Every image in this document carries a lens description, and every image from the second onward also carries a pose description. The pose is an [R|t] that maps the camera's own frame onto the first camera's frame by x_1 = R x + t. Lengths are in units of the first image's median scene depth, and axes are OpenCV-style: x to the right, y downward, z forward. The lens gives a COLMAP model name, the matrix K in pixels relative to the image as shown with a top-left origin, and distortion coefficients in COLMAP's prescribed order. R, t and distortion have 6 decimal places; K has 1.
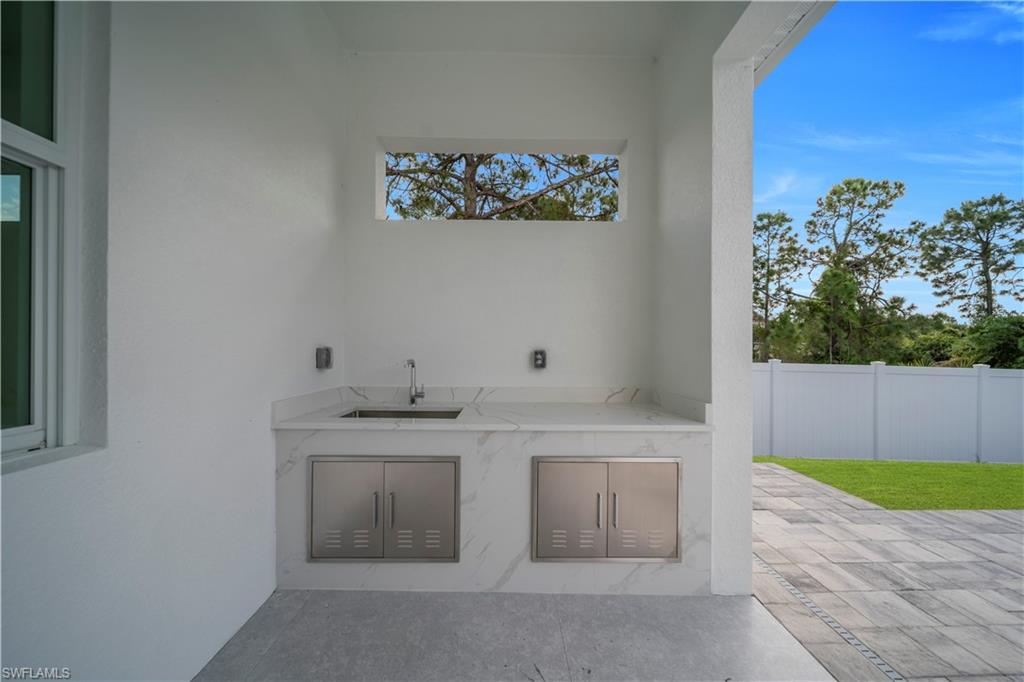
lens RADIAL K [[354.2, 0, 511.6], [0, 354.2, 347.4], [0, 0, 1]] dist [0.001593, -0.001235]
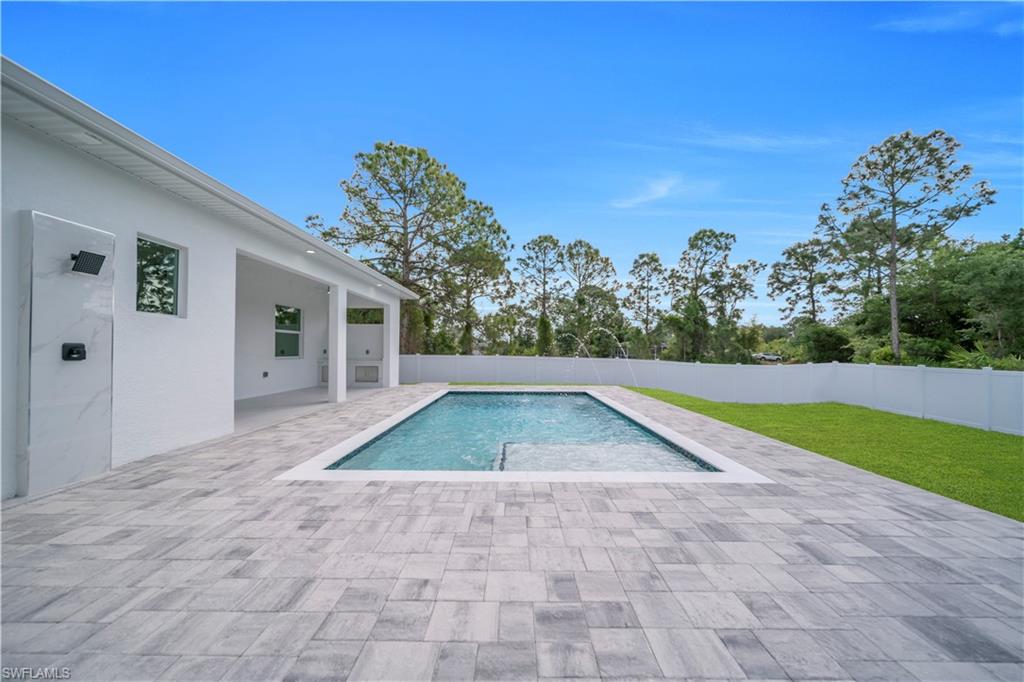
lens RADIAL K [[354.2, 0, 511.6], [0, 354.2, 347.4], [0, 0, 1]] dist [0.001593, -0.001235]
pose [[0.999541, 0.000463, -0.030295, 0.225537], [-0.000670, 0.999977, -0.006800, 0.000347], [0.030291, 0.006818, 0.999518, -0.392801]]
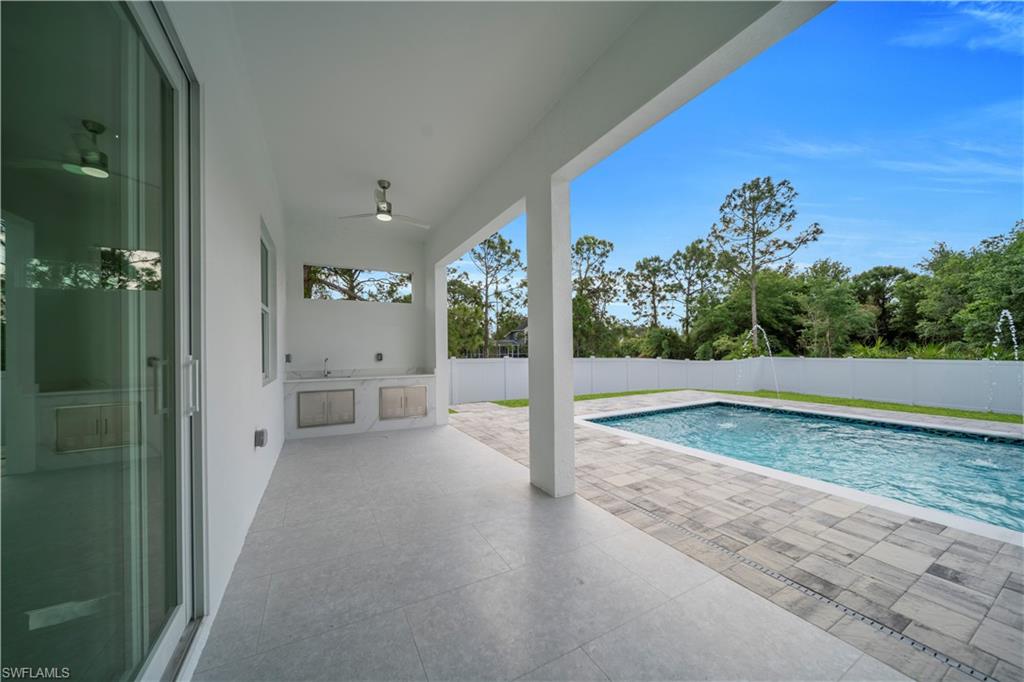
lens RADIAL K [[354.2, 0, 511.6], [0, 354.2, 347.4], [0, 0, 1]] dist [0.001593, -0.001235]
pose [[0.886481, -0.011222, 0.462629, -0.025229], [0.014206, 0.999895, -0.002966, -0.001512], [-0.462547, 0.009202, 0.886547, -0.166277]]
